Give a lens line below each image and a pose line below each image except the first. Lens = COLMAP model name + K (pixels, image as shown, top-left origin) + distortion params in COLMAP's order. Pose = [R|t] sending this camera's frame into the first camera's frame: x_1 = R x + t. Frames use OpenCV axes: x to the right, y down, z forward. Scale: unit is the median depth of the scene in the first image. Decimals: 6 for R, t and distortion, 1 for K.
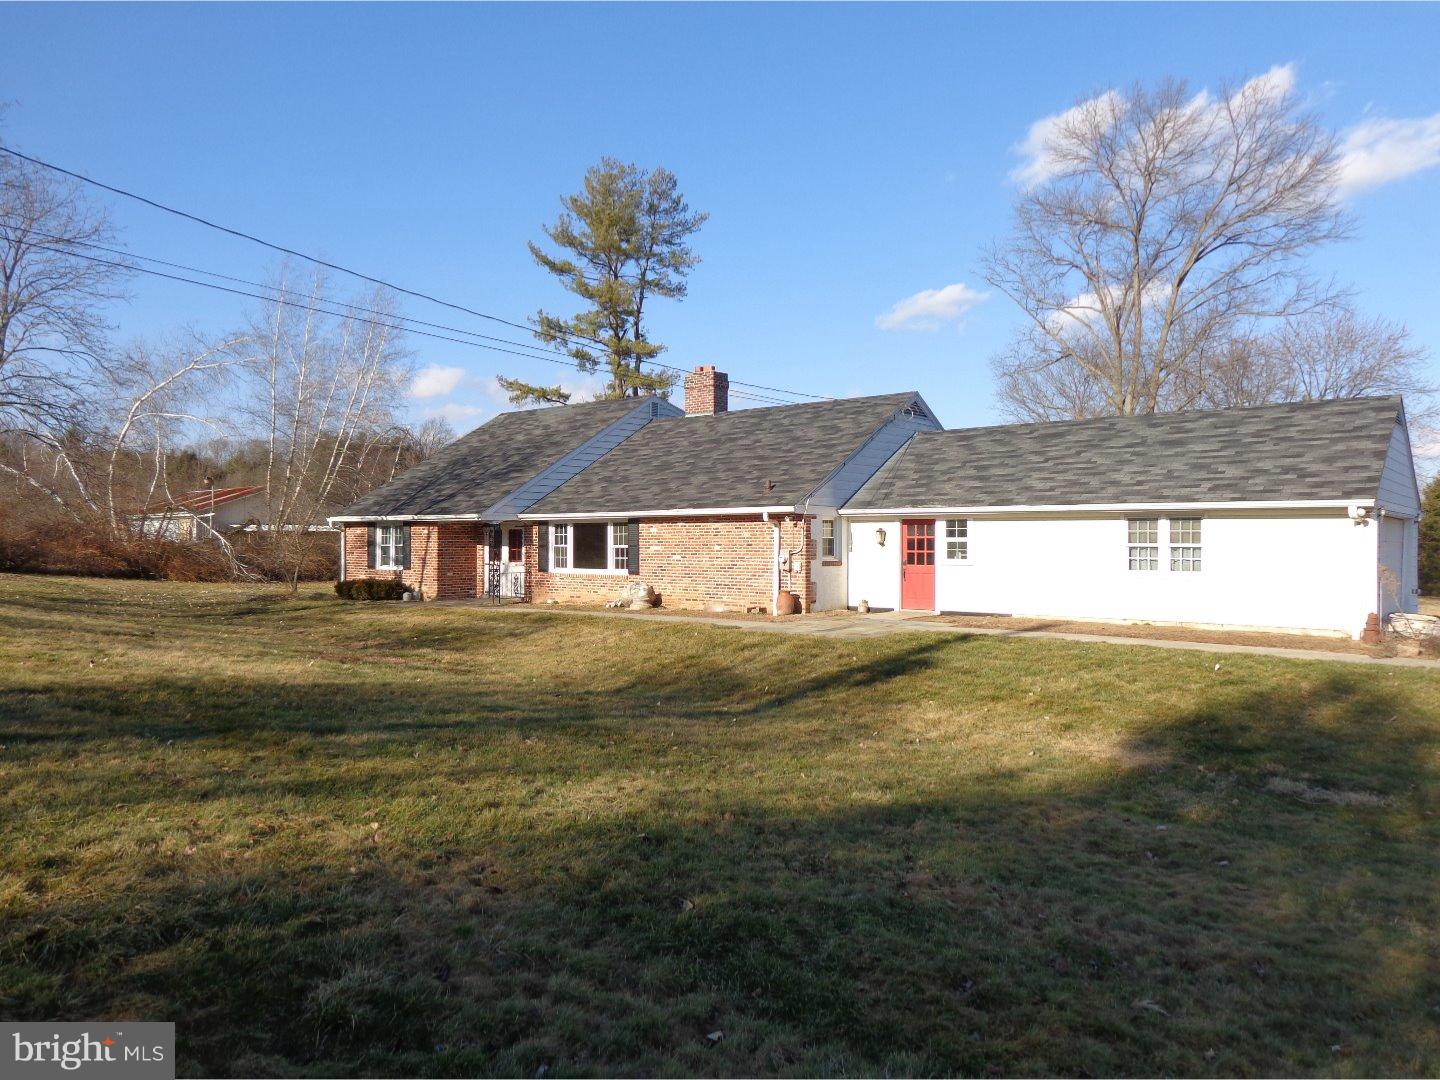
lens RADIAL K [[1010.5, 0, 715.6], [0, 1010.5, 538.6], [0, 0, 1]] dist [0.000134, 0.005143]
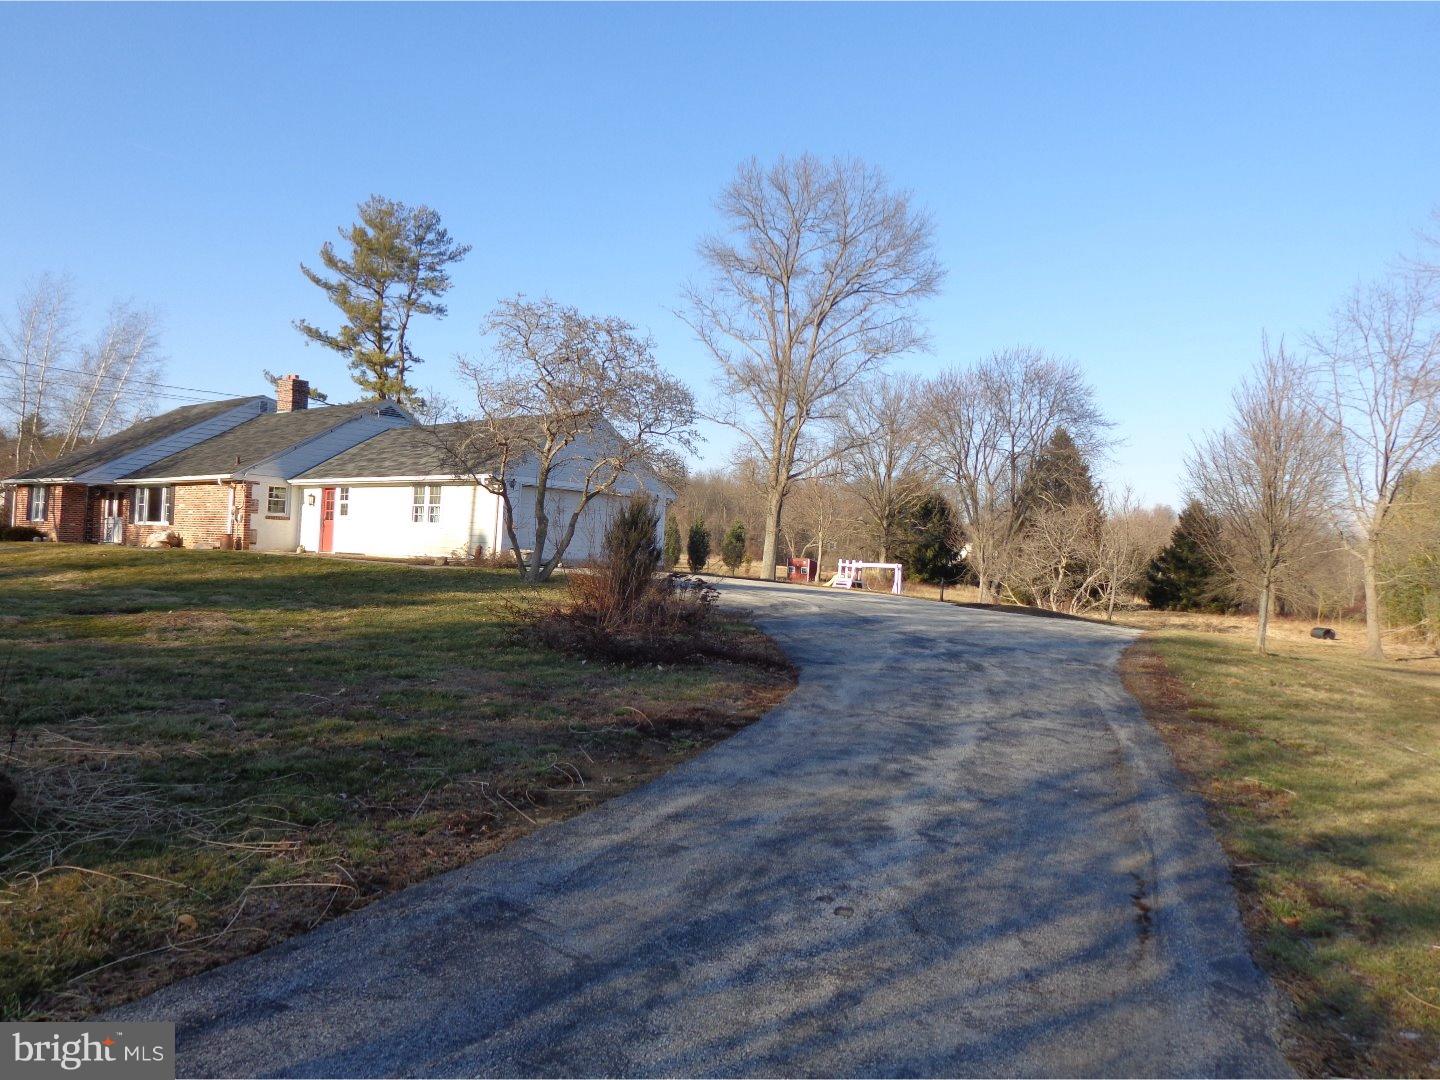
lens RADIAL K [[1010.5, 0, 715.6], [0, 1010.5, 538.6], [0, 0, 1]] dist [0.000134, 0.005143]
pose [[0.999231, 0.038988, -0.004178, 0.566387], [-0.039040, 0.999150, -0.013201, 0.037329], [0.003659, 0.013354, 0.999904, -0.301258]]
